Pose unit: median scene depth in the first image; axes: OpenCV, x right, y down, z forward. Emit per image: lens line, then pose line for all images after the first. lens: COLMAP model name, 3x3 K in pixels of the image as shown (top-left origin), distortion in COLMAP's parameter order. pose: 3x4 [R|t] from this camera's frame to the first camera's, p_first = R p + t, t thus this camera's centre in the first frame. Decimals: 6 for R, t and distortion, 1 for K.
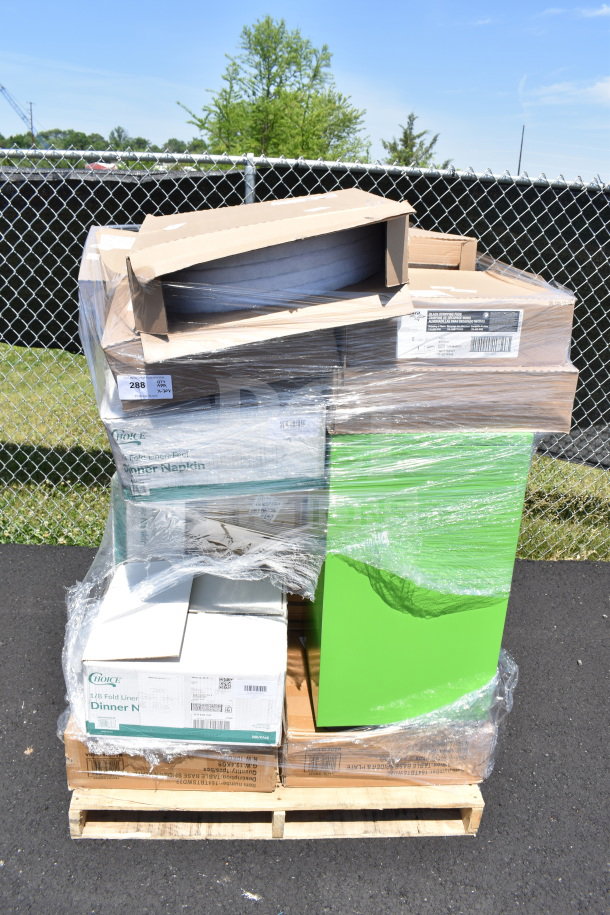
lens RADIAL K [[709.1, 0, 298.4], [0, 709.1, 455.3], [0, 0, 1]] dist [-0.099618, 0.005297]
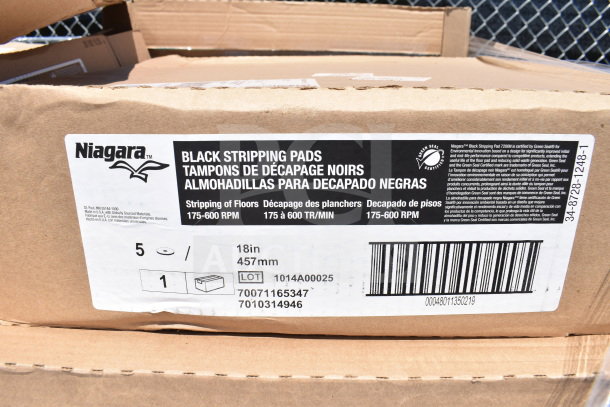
lens RADIAL K [[472.7, 0, 302.5], [0, 472.7, 199.1], [0, 0, 1]] dist [-0.099618, 0.005297]
pose [[0.989974, 0.023554, -0.139275, 0.221881], [-0.026034, 0.999533, -0.016009, -0.163859], [0.138832, 0.019475, 0.990124, 0.752861]]
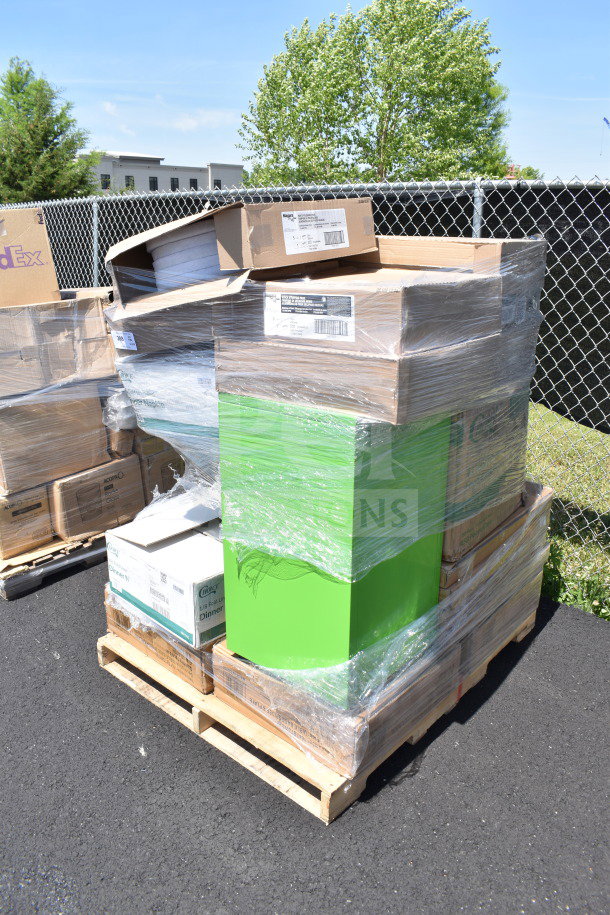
lens RADIAL K [[709.1, 0, 302.0], [0, 709.1, 456.1], [0, 0, 1]] dist [-0.099618, 0.005297]
pose [[0.708852, 0.181222, -0.681680, 0.927954], [-0.221095, 0.974814, 0.029242, 0.010847], [0.669810, 0.129987, 0.731066, 0.188917]]
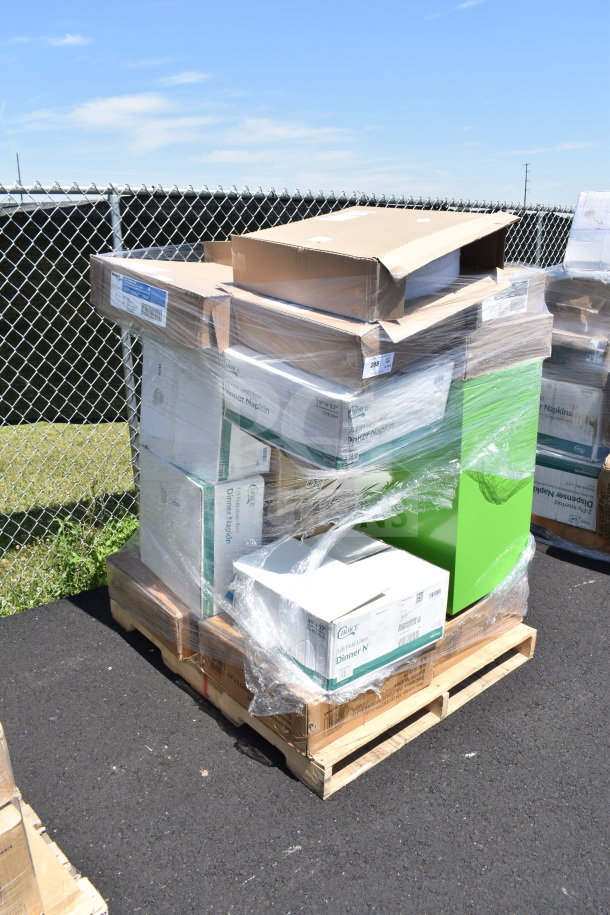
lens RADIAL K [[709.1, 0, 299.9], [0, 709.1, 452.4], [0, 0, 1]] dist [-0.099618, 0.005297]
pose [[0.790825, -0.232285, 0.566251, -0.926124], [0.252831, 0.966537, 0.043386, -0.031657], [-0.557380, 0.108856, 0.823090, 0.058241]]
